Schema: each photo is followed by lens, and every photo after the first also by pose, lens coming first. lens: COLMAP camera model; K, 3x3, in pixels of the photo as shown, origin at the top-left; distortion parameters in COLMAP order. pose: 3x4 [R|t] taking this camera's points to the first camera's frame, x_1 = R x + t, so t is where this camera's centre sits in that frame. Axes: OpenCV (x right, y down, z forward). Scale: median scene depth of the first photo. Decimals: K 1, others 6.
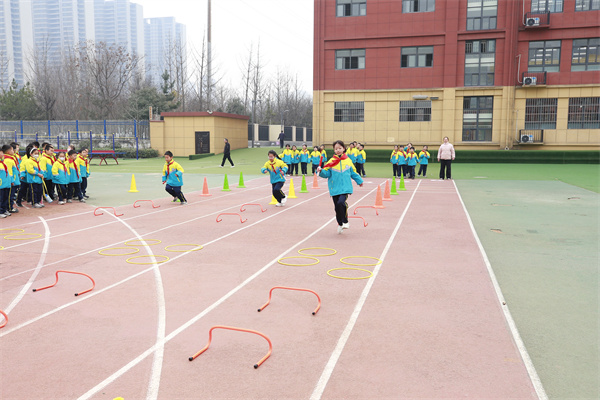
lens RADIAL K [[557.5, 0, 300.0], [0, 557.5, 200.0], [0, 0, 1]] dist [0.000358, 0.105864]
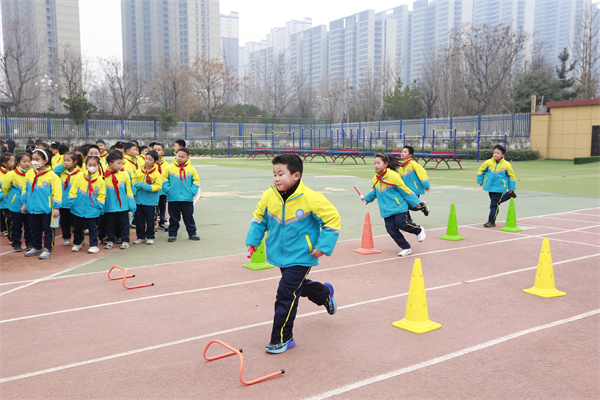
lens RADIAL K [[557.5, 0, 300.0], [0, 557.5, 200.0], [0, 0, 1]] dist [0.000358, 0.105864]
pose [[0.740188, 0.064168, -0.669331, 0.030020], [-0.063375, 0.997662, 0.025561, -0.018255], [0.669407, 0.023499, 0.742524, 0.184684]]
